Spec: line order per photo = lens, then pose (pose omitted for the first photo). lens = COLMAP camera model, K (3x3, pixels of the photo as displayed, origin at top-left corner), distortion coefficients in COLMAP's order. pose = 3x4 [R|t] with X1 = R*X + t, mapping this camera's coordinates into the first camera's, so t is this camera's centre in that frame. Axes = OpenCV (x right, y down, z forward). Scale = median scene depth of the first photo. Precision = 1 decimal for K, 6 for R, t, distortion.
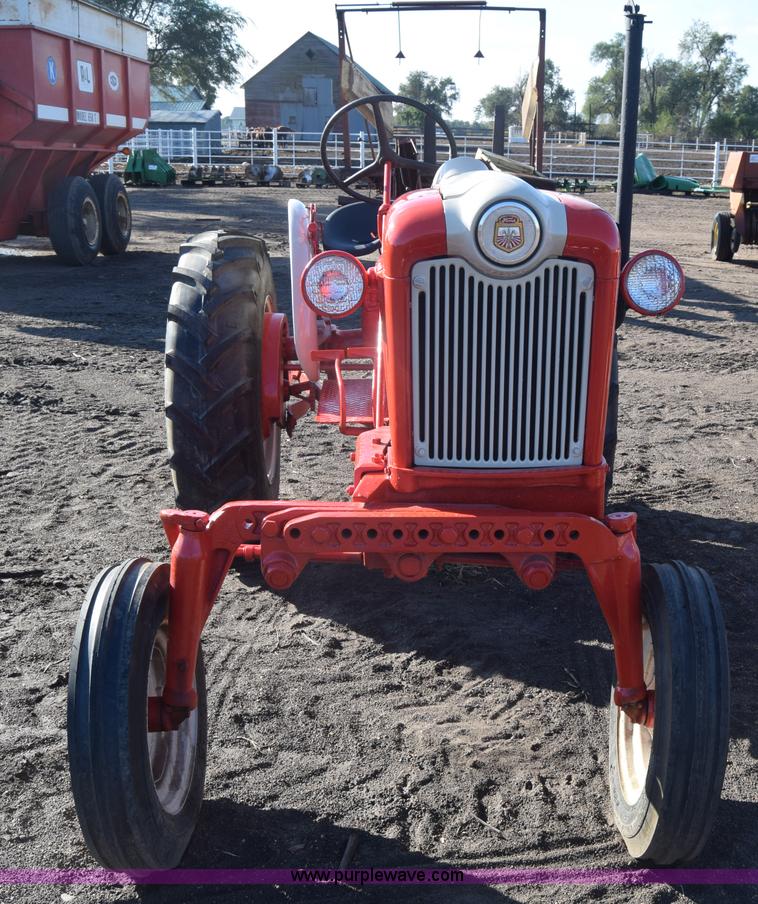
lens RADIAL K [[1137.9, 0, 482.5], [0, 1137.9, 473.8], [0, 0, 1]] dist [-0.086477, 0.000000]
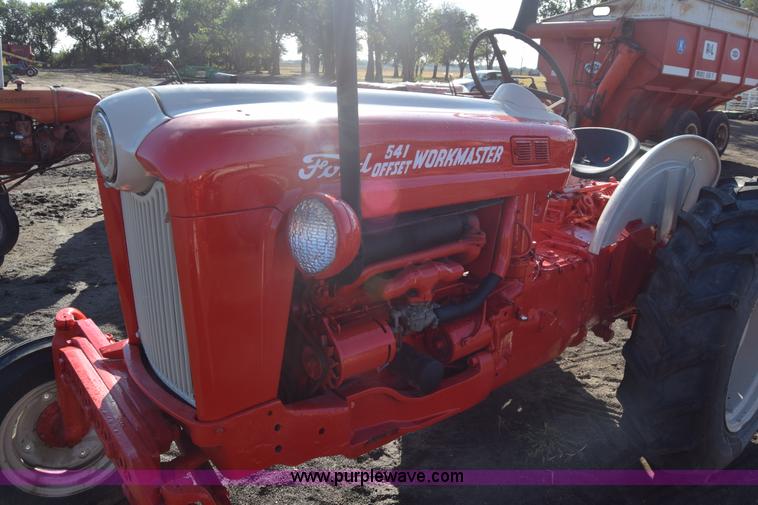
lens RADIAL K [[586.7, 0, 372.9], [0, 586.7, 257.0], [0, 0, 1]] dist [-0.095116, 0.035305]
pose [[0.563633, 0.253948, -0.786020, 0.379768], [-0.259462, 0.957836, 0.123406, -0.168217], [0.784217, 0.134387, 0.605758, 0.630146]]
